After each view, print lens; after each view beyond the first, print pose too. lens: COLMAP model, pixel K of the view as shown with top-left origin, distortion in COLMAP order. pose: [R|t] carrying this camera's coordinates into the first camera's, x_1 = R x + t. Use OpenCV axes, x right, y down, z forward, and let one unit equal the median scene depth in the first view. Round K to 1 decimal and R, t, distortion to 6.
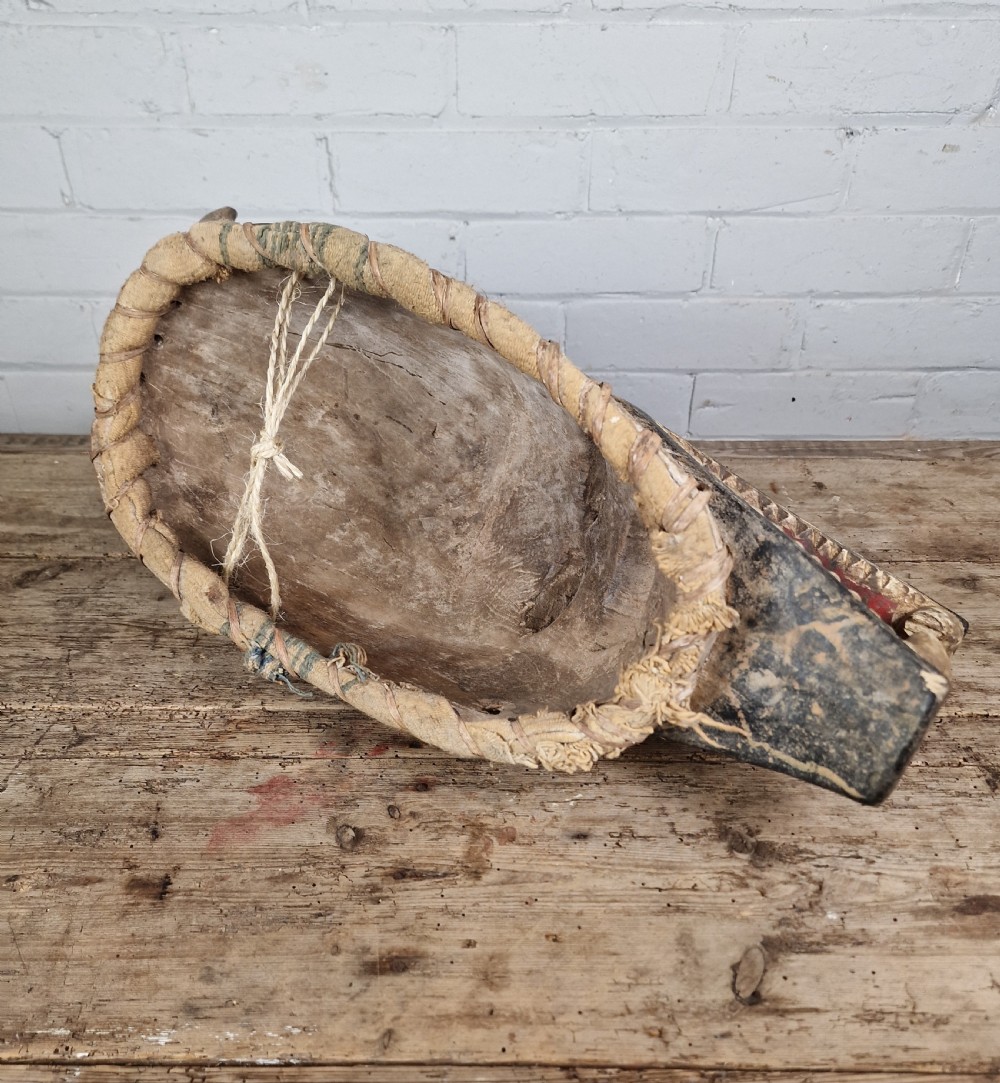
lens RADIAL K [[936.8, 0, 500.8], [0, 936.8, 563.6], [0, 0, 1]] dist [0.066064, -0.063012]
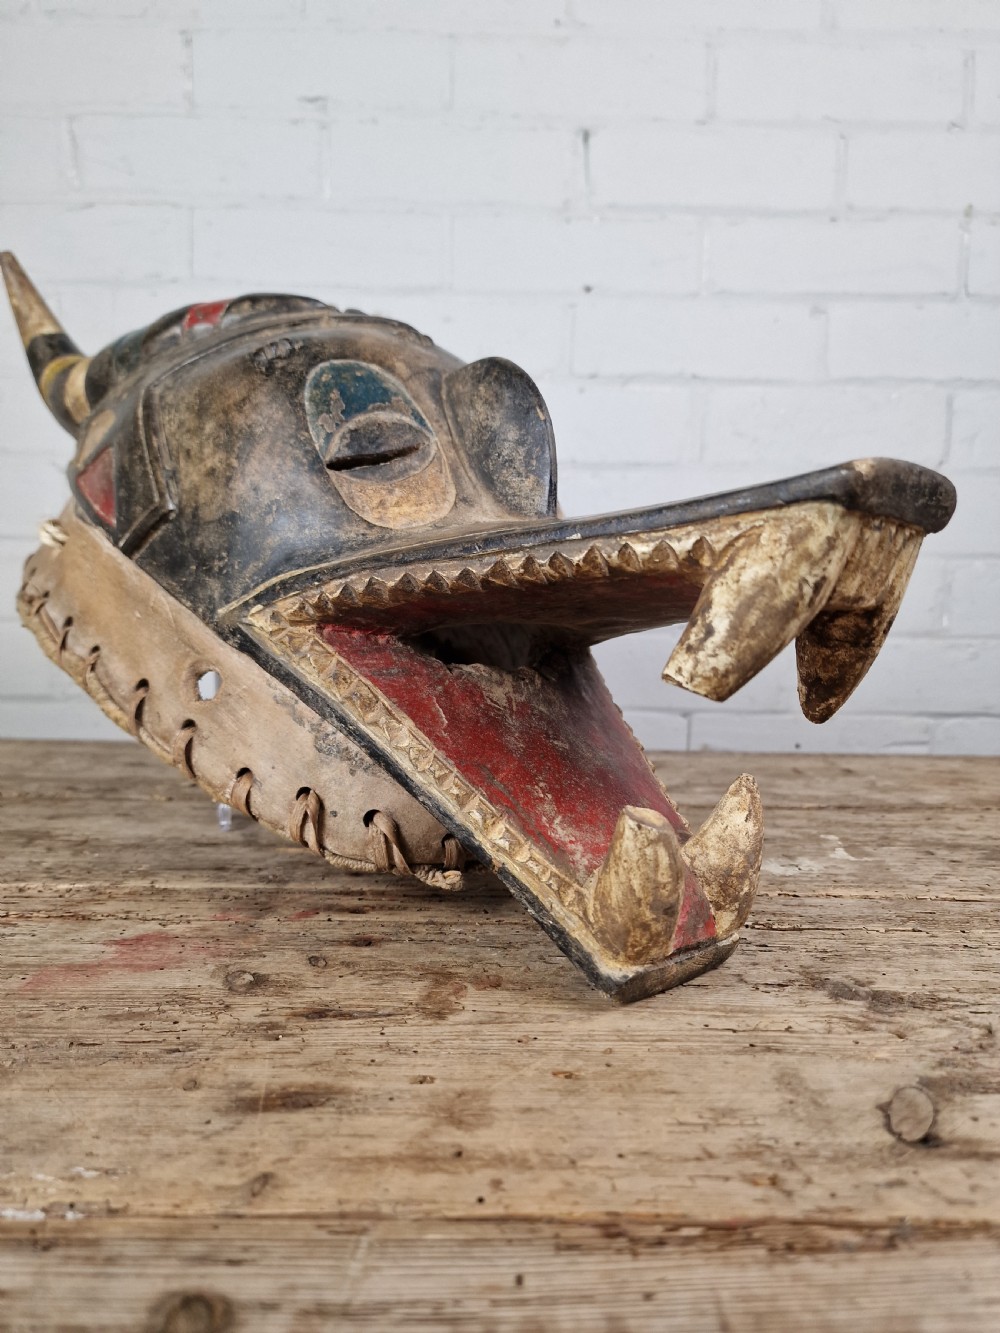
lens RADIAL K [[934.6, 0, 496.8], [0, 934.6, 653.0], [0, 0, 1]] dist [0.053749, -0.055623]
pose [[0.999757, 0.017634, 0.013238, -0.000152], [-0.008978, 0.873896, -0.486030, 0.406384], [-0.020139, 0.485793, 0.873842, 0.321674]]
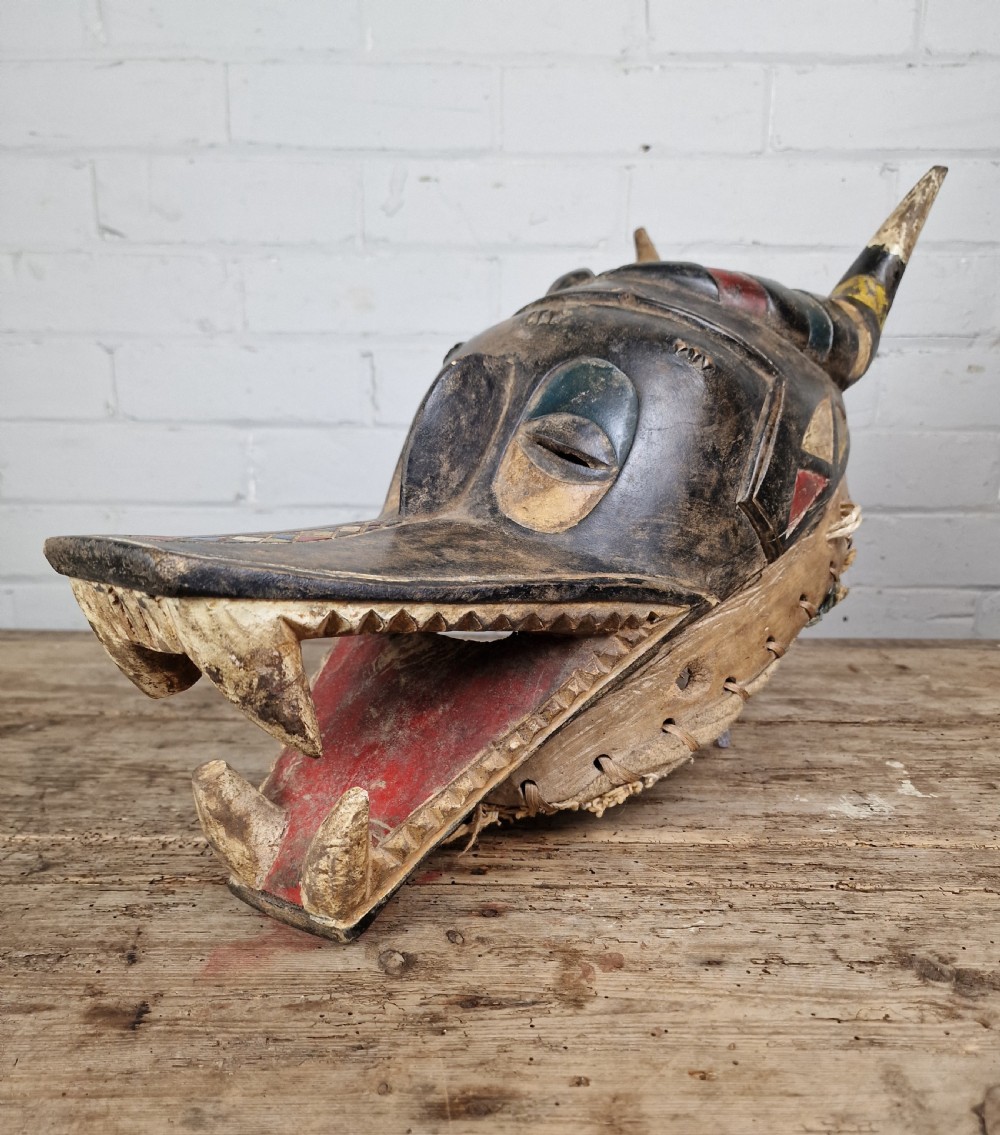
lens RADIAL K [[948.1, 0, 500.1], [0, 948.1, 594.1], [0, 0, 1]] dist [0.049456, -0.044503]
pose [[0.999950, 0.007111, 0.007025, -0.087673], [-0.004236, 0.938011, -0.346578, 0.278596], [-0.009054, 0.346531, 0.937995, 0.204563]]
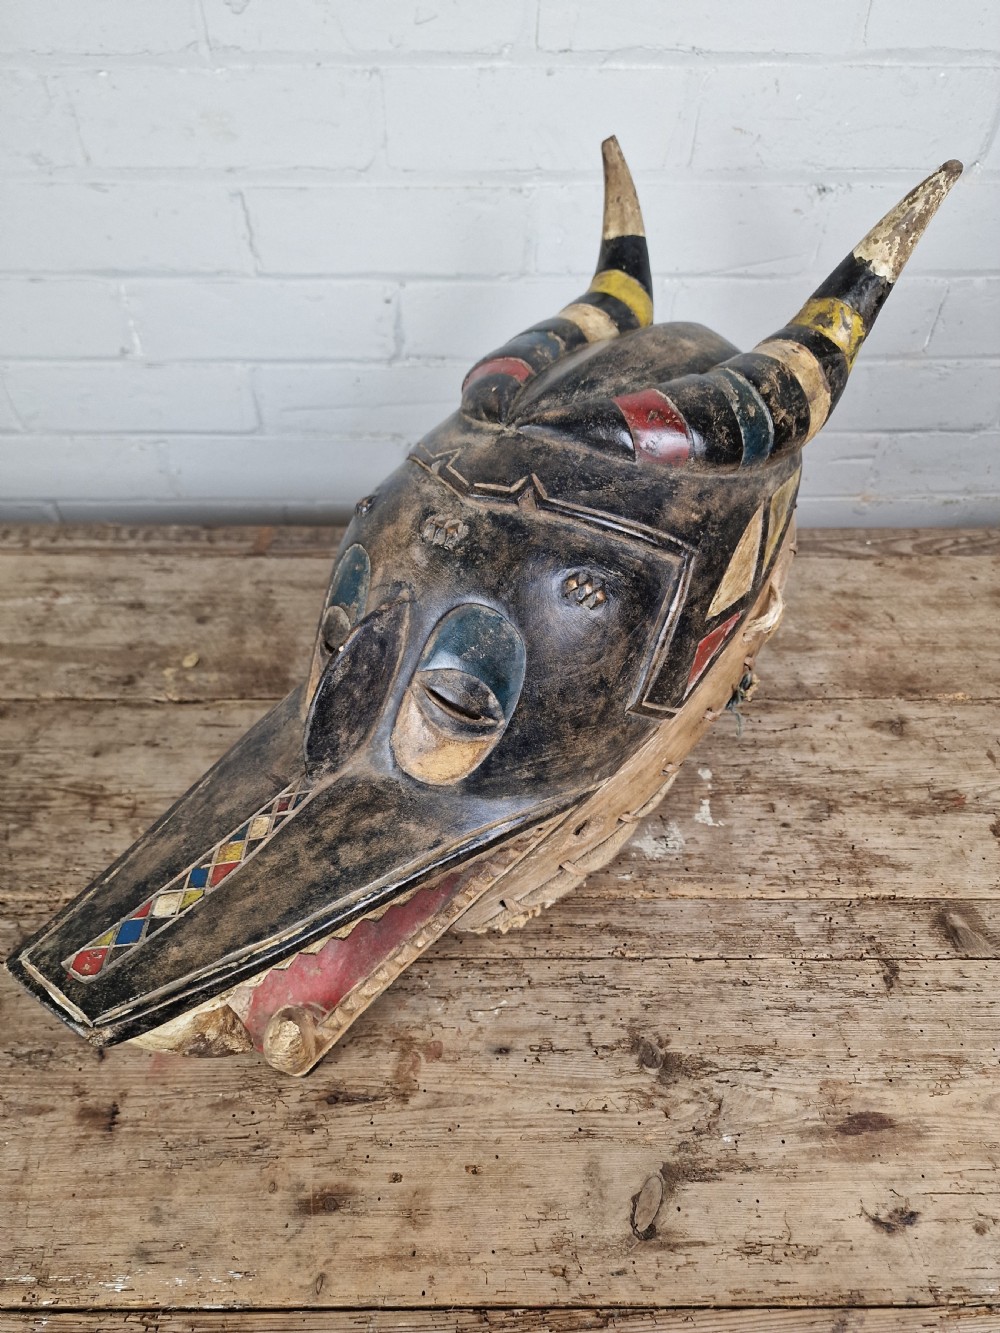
lens RADIAL K [[934.6, 0, 496.8], [0, 934.6, 661.7], [0, 0, 1]] dist [0.053749, -0.055623]
pose [[0.999707, -0.009541, 0.022225, 0.058218], [0.004545, 0.976644, 0.214815, -0.371573], [-0.023755, -0.214651, 0.976402, 0.050940]]
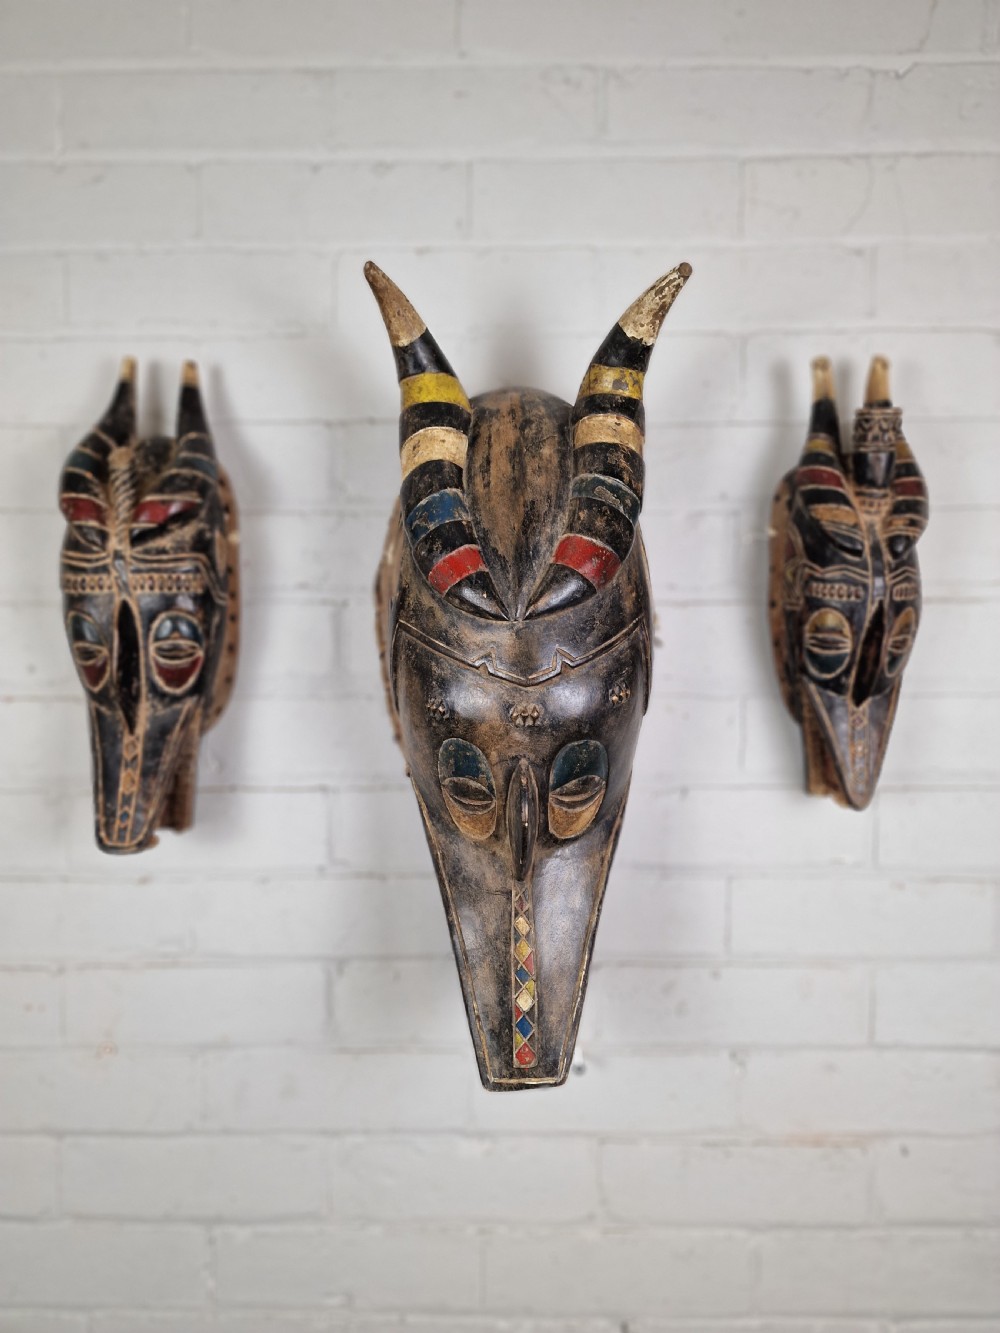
lens RADIAL K [[934.6, 0, 497.5], [0, 934.6, 671.7], [0, 0, 1]] dist [0.053749, -0.055623]
pose [[0.771272, -0.588749, 0.241896, -0.296546], [0.297117, 0.669106, 0.681189, -1.278038], [-0.562903, -0.453511, 0.690990, 0.098461]]
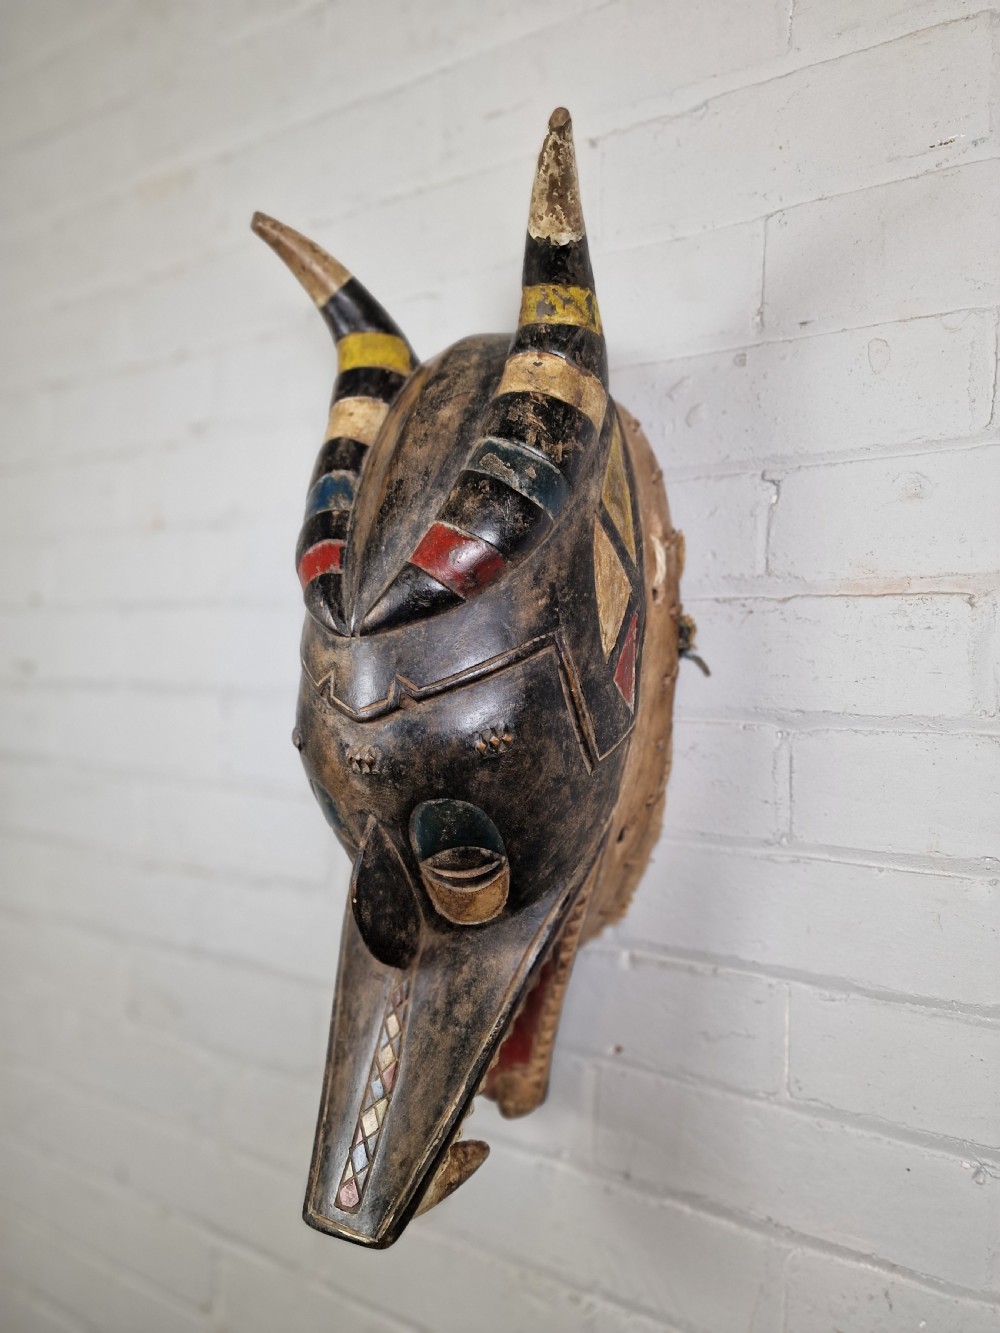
lens RADIAL K [[934.6, 0, 495.4], [0, 934.6, 687.2], [0, 0, 1]] dist [0.053749, -0.055623]
pose [[0.807344, -0.552922, -0.206092, 0.406595], [0.580743, 0.682639, 0.443555, -0.732793], [-0.104565, -0.477788, 0.872230, 0.093089]]
